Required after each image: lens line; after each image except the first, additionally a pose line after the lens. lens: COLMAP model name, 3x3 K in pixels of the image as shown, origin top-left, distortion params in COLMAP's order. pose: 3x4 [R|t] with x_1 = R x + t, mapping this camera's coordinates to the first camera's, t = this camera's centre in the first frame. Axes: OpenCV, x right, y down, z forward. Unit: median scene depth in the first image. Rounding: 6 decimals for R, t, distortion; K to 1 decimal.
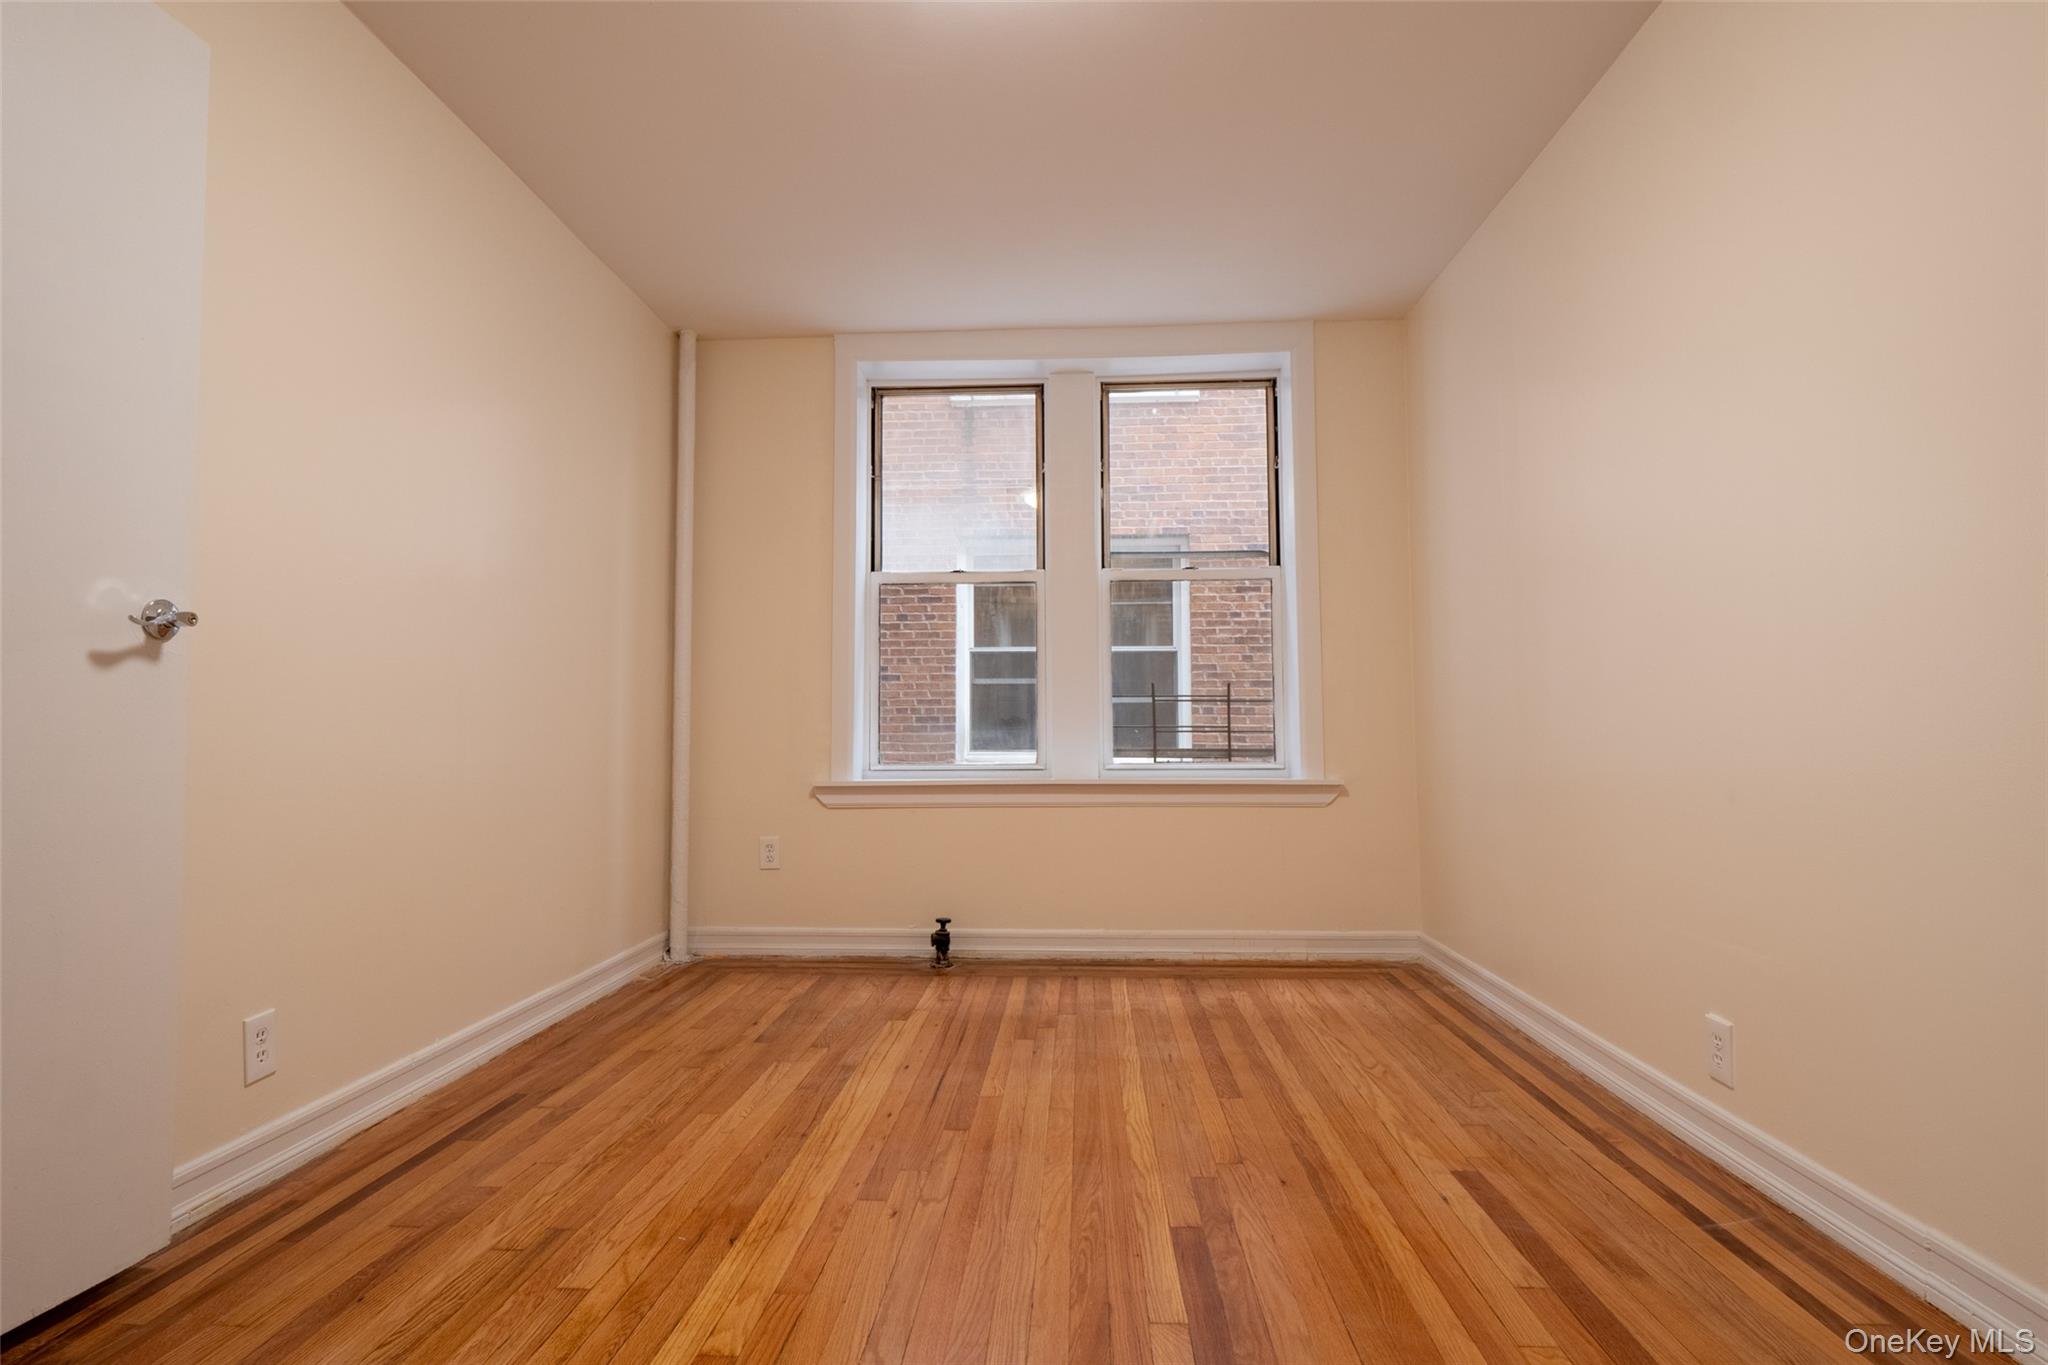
lens RADIAL K [[1048.2, 0, 1024.0], [0, 1048.2, 682.5], [0, 0, 1]] dist [-0.014532, -0.001087]
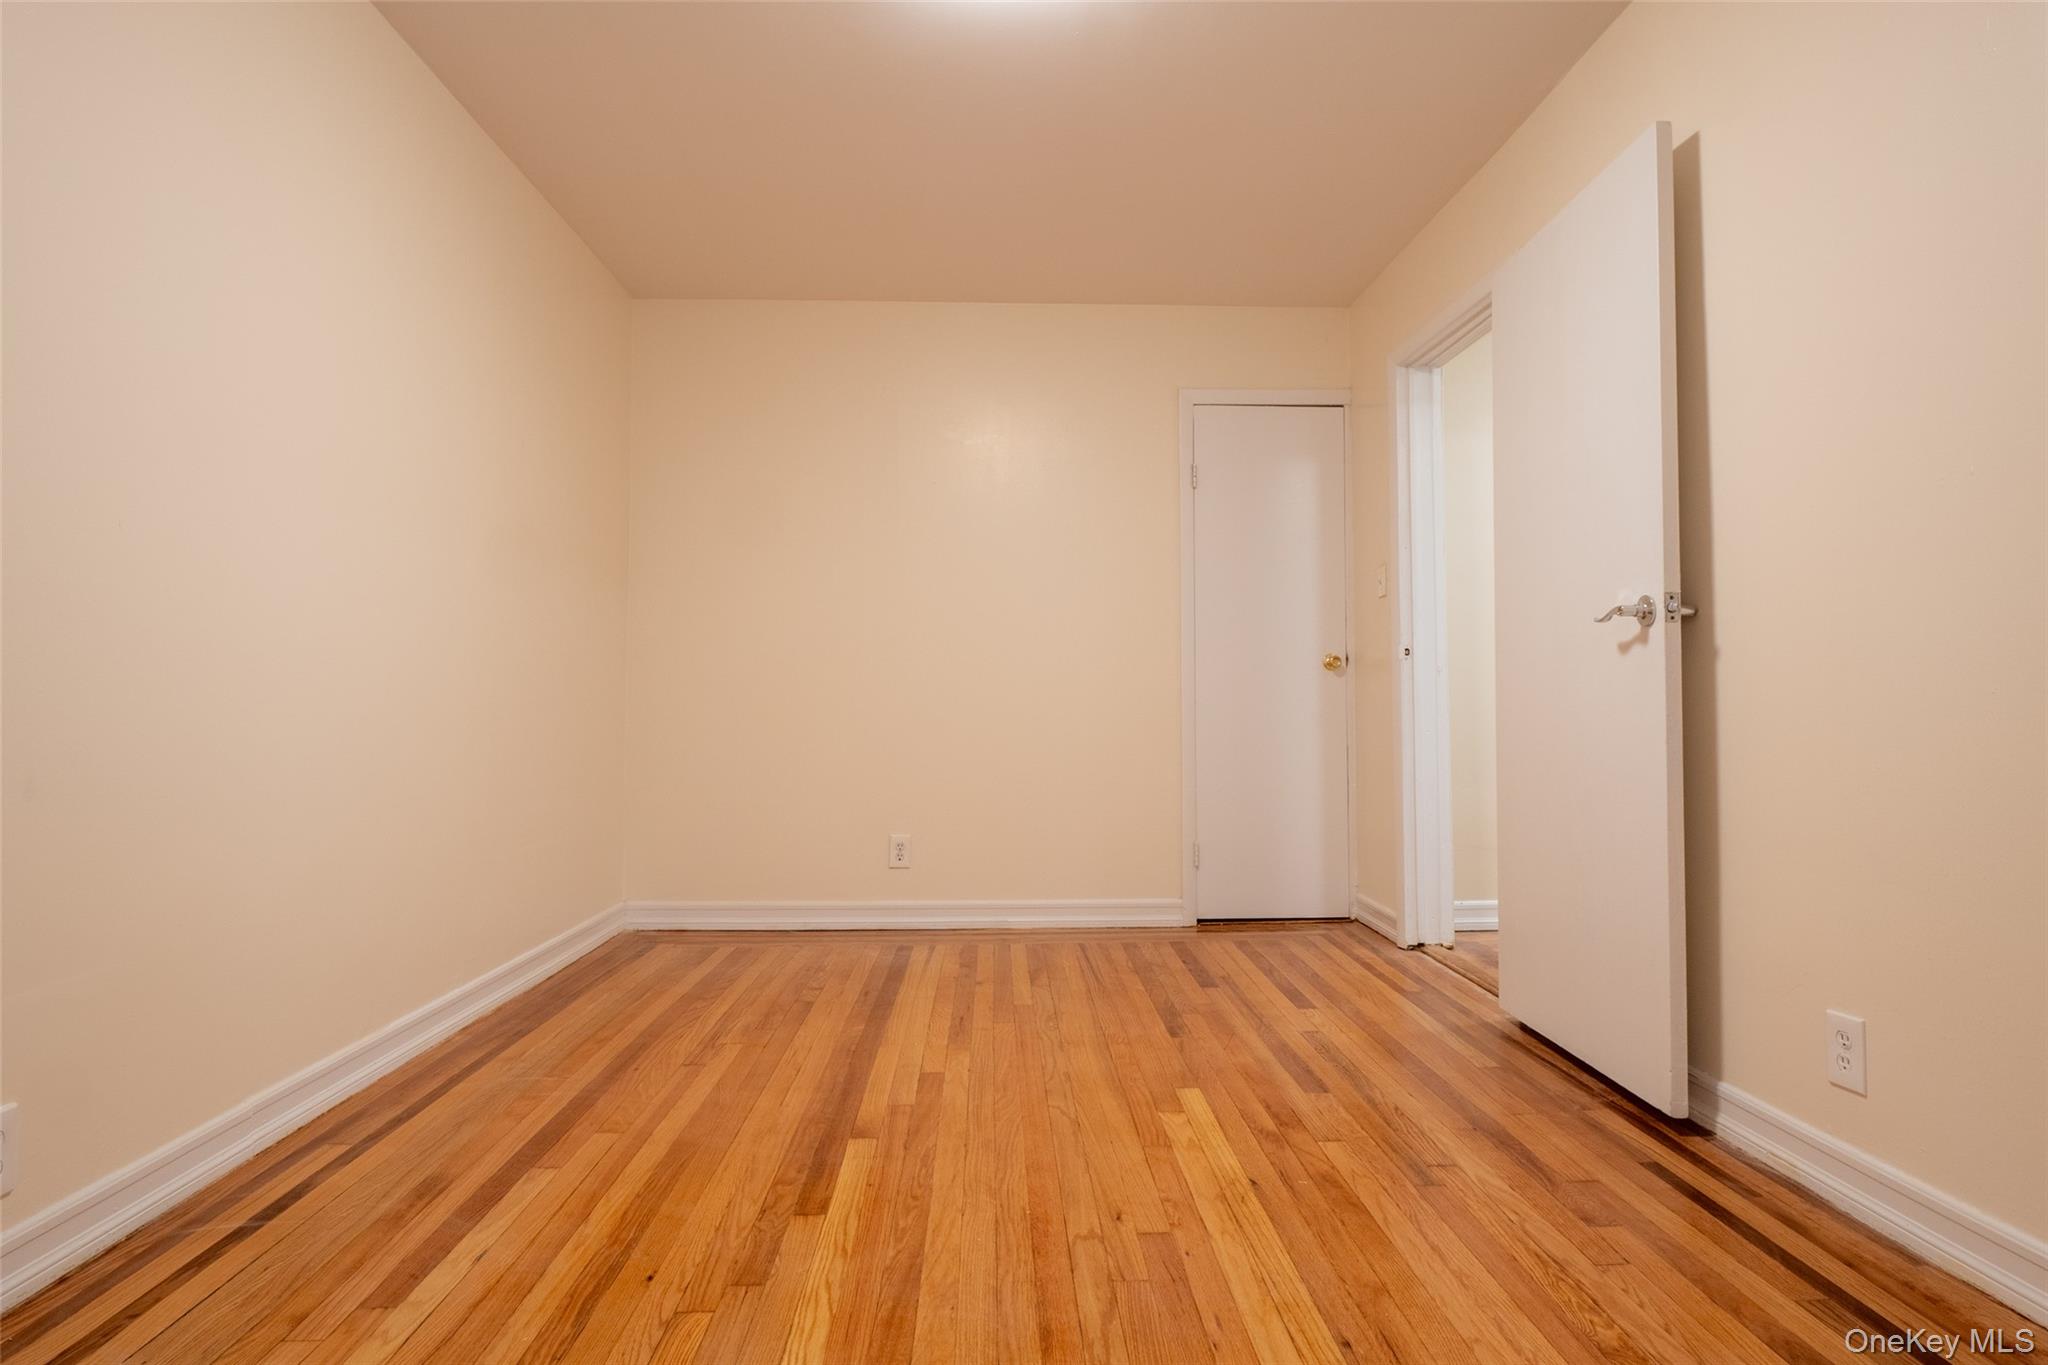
lens RADIAL K [[1048.2, 0, 1024.0], [0, 1048.2, 682.5], [0, 0, 1]] dist [-0.014532, -0.001087]
pose [[-0.995921, 0.002062, -0.090204, 0.042589], [0.008588, 0.997367, -0.072013, 0.100407], [0.089818, -0.072494, -0.993316, 1.951038]]
